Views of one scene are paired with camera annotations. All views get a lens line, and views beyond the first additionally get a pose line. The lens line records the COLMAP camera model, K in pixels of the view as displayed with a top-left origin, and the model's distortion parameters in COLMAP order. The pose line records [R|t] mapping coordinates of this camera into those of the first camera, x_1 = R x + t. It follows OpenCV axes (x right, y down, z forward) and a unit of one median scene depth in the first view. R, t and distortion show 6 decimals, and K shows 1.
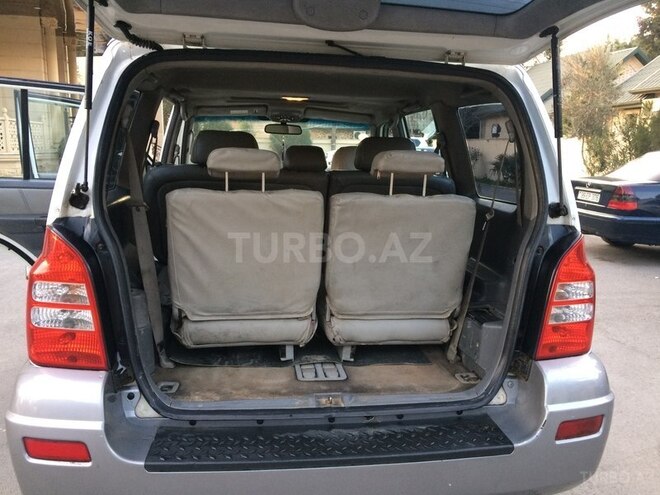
lens RADIAL K [[544.4, 0, 330.0], [0, 544.4, 247.5], [0, 0, 1]] dist [0.093027, -0.117999]
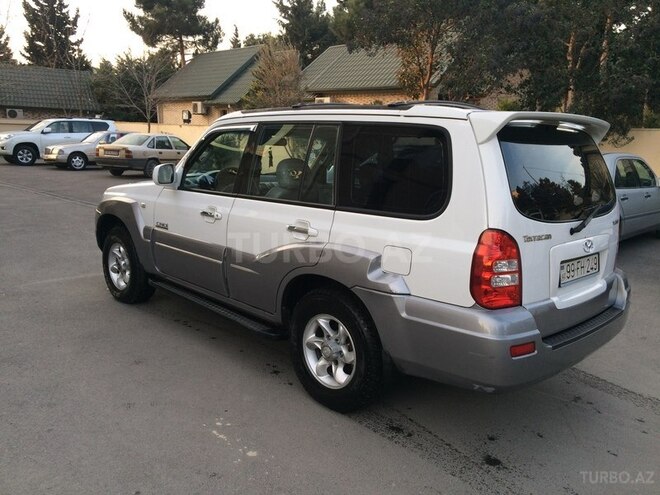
lens RADIAL K [[544.4, 0, 330.0], [0, 544.4, 247.5], [0, 0, 1]] dist [0.093027, -0.117999]
pose [[0.803414, -0.112939, 0.584611, -0.408670], [0.091940, 0.993601, 0.065600, -0.029771], [-0.588279, 0.001045, 0.808657, -0.020570]]
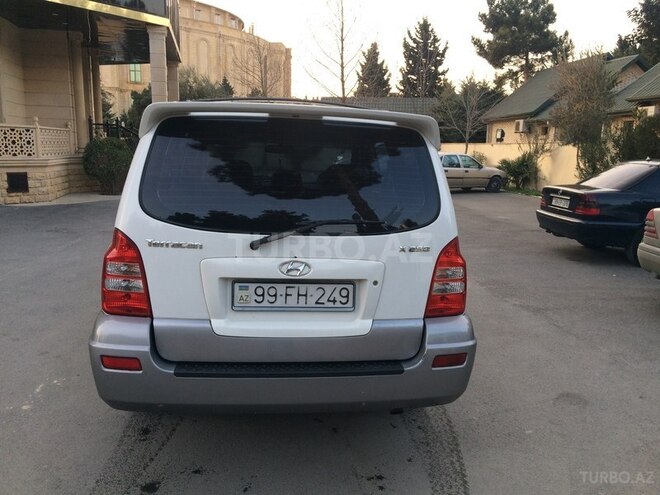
lens RADIAL K [[544.4, 0, 330.0], [0, 544.4, 247.5], [0, 0, 1]] dist [0.093027, -0.117999]
pose [[0.999676, 0.008653, -0.023950, 0.034291], [-0.008670, 0.999962, -0.000602, 0.002812], [0.023944, 0.000810, 0.999713, -0.128936]]
